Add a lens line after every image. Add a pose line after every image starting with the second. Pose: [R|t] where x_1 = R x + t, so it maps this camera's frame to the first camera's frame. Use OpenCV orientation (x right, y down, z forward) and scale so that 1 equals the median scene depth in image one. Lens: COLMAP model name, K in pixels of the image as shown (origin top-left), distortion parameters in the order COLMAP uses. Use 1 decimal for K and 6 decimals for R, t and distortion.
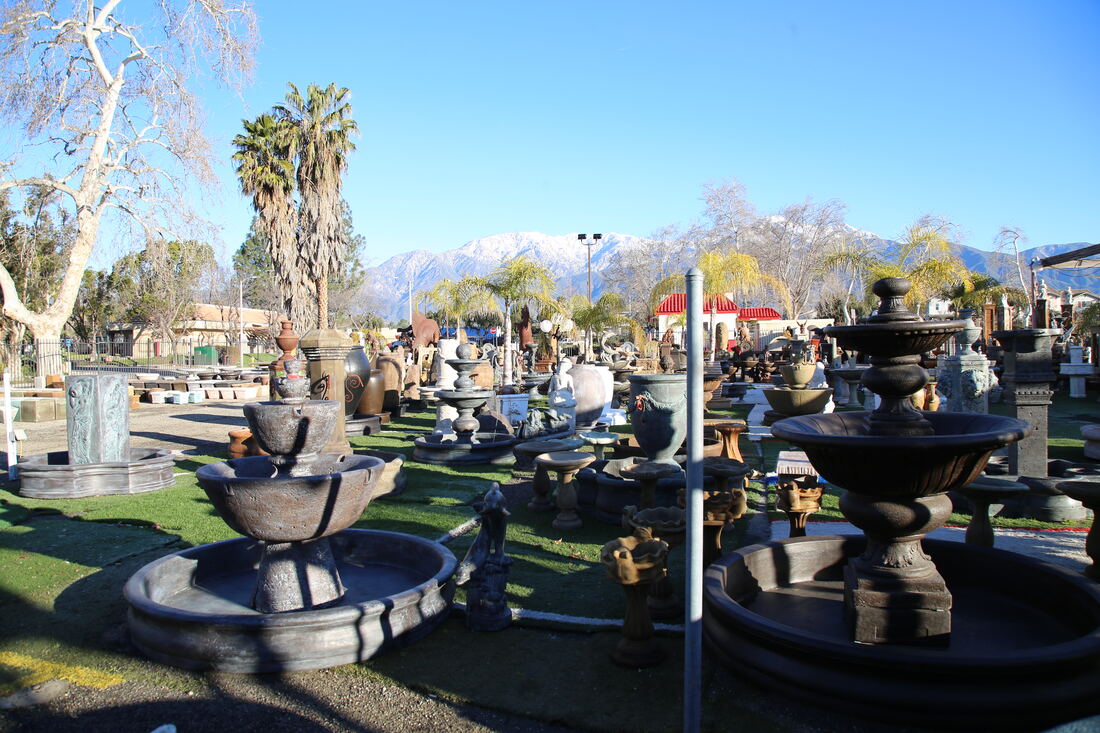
lens RADIAL K [[753.9, 0, 547.6], [0, 753.9, 363.5], [0, 0, 1]] dist [-0.139843, 0.083860]
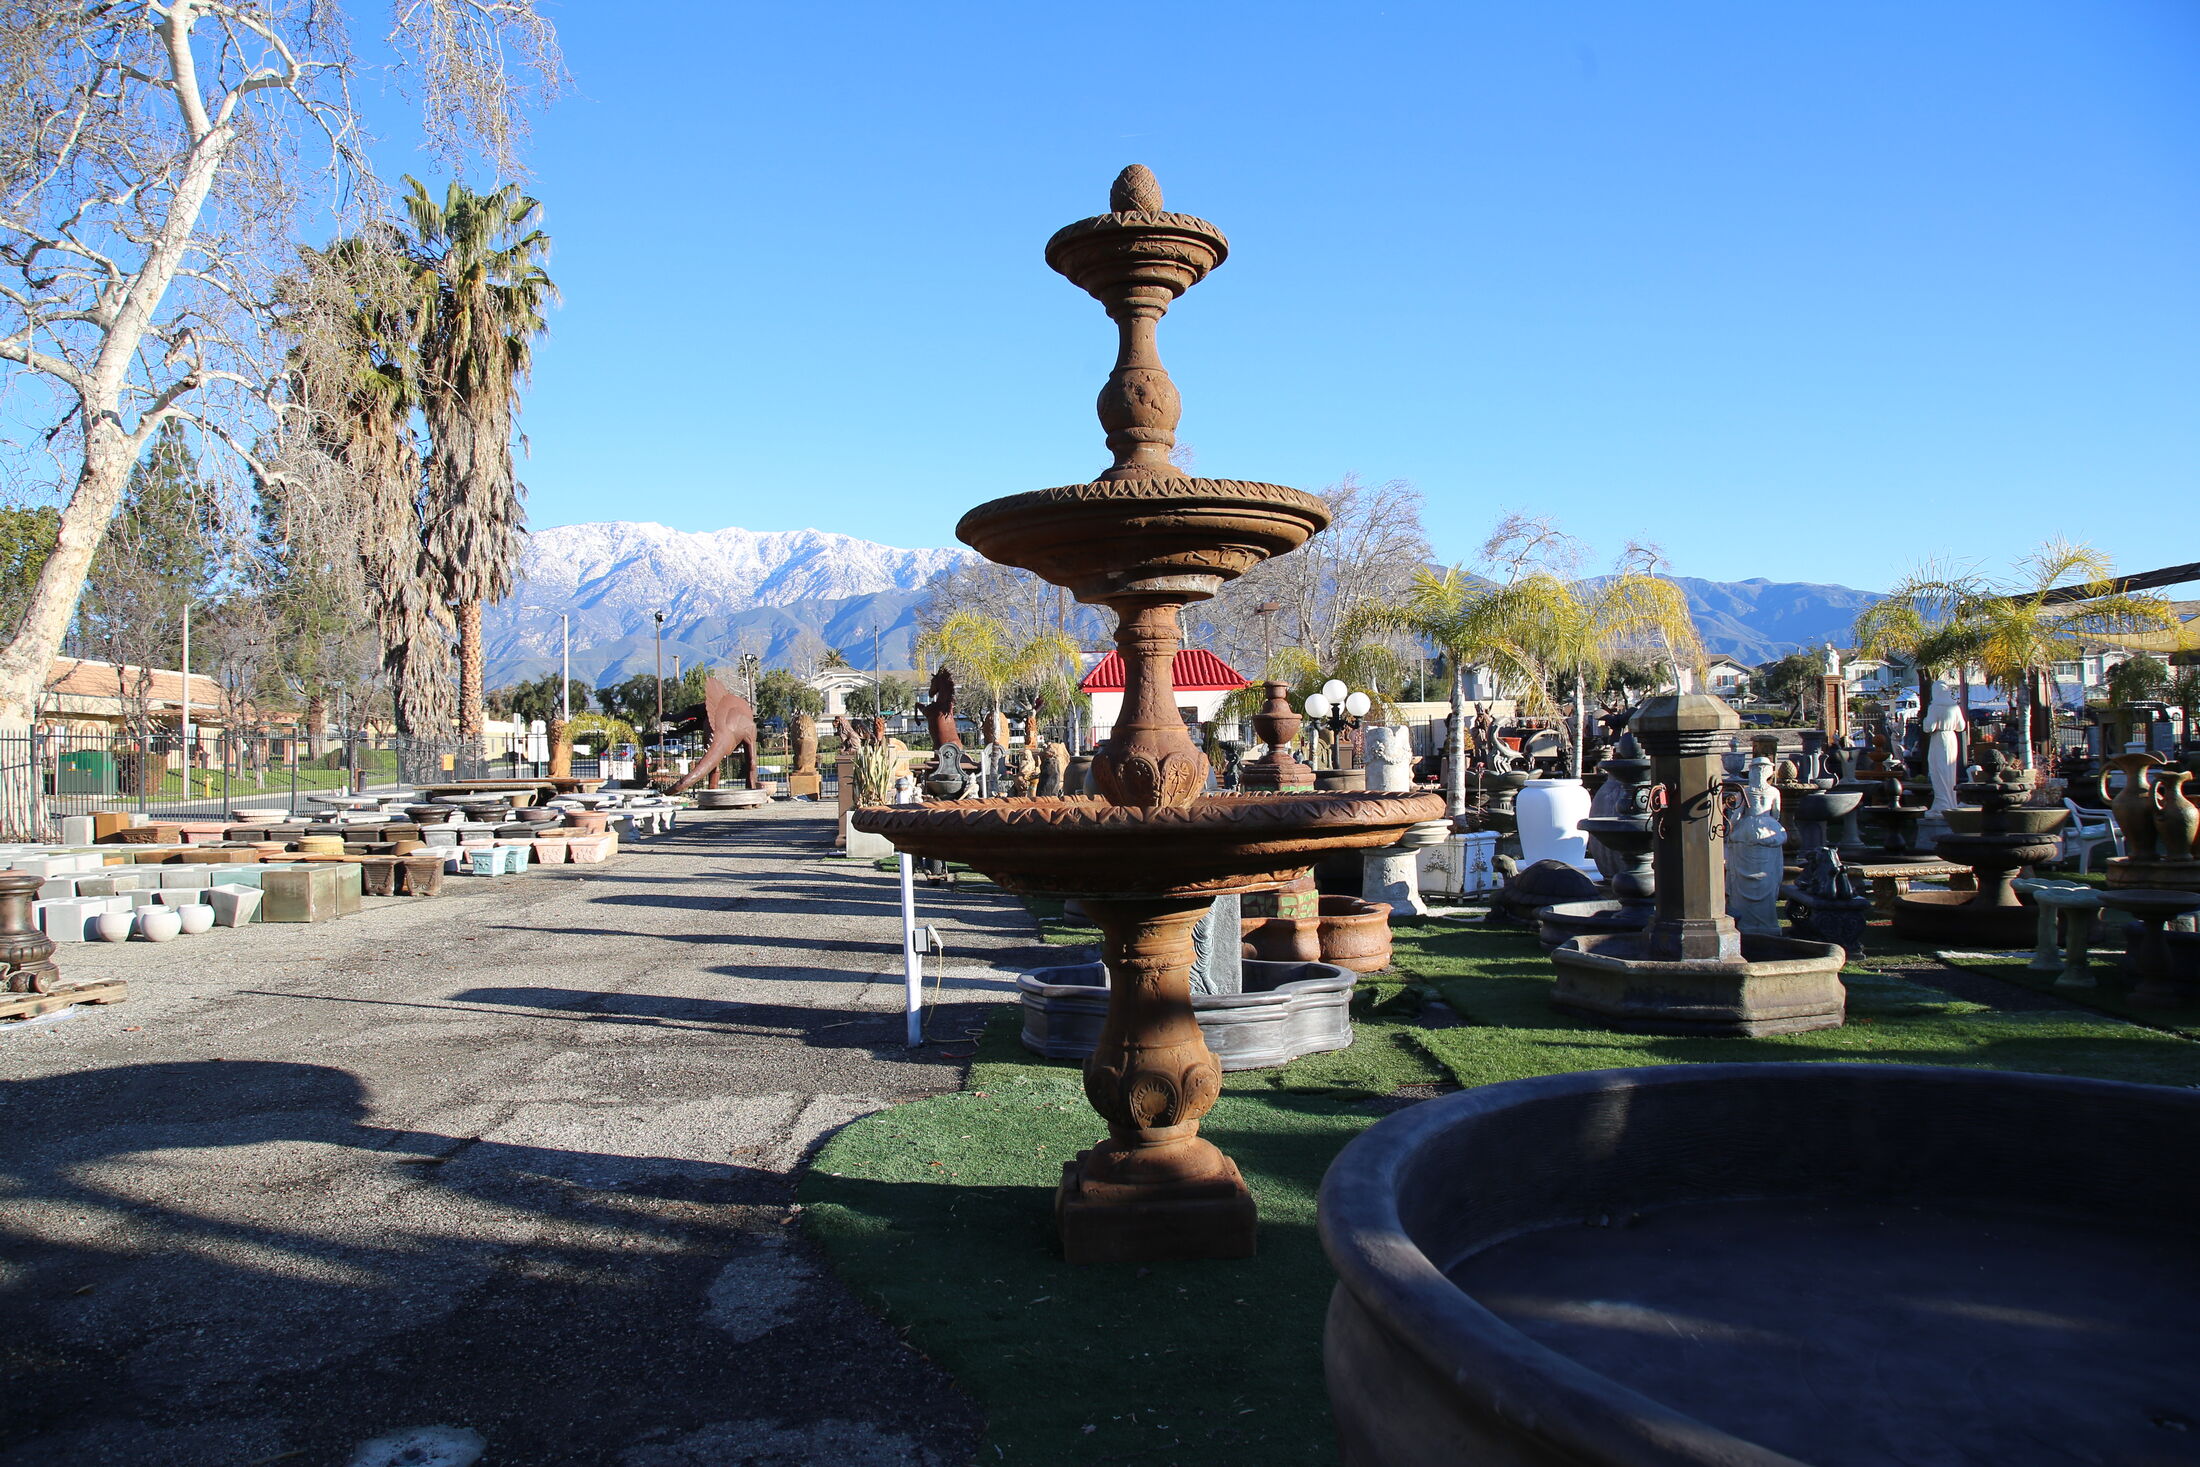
lens RADIAL K [[1507.8, 0, 1095.2], [0, 1507.8, 727.5], [0, 0, 1]] dist [-0.139843, 0.083860]
pose [[0.962290, 0.005100, 0.271979, -0.184916], [0.006607, 0.999091, -0.042113, 0.003083], [-0.271946, 0.042322, 0.961381, 0.024196]]
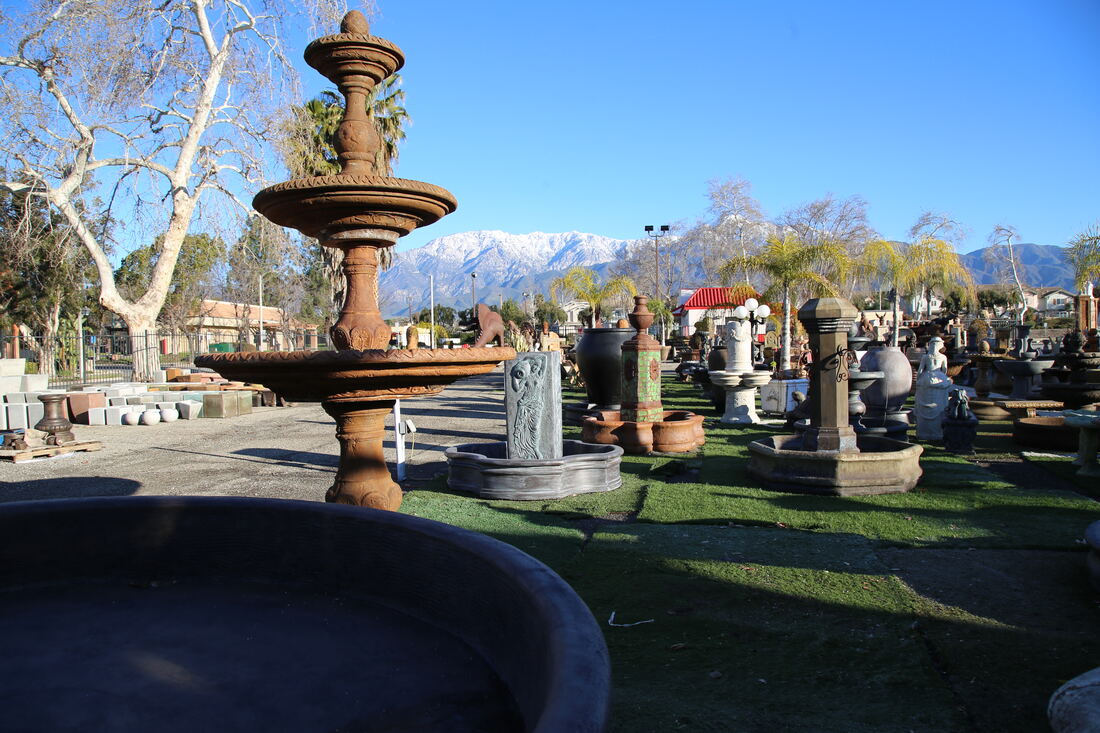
lens RADIAL K [[750.5, 0, 544.5], [0, 750.5, 376.4], [0, 0, 1]] dist [-0.159113, 0.113563]
pose [[0.998947, -0.005976, 0.045488, -0.129265], [0.005091, 0.999796, 0.019537, 0.005378], [-0.045596, -0.019284, 0.998774, 0.026085]]
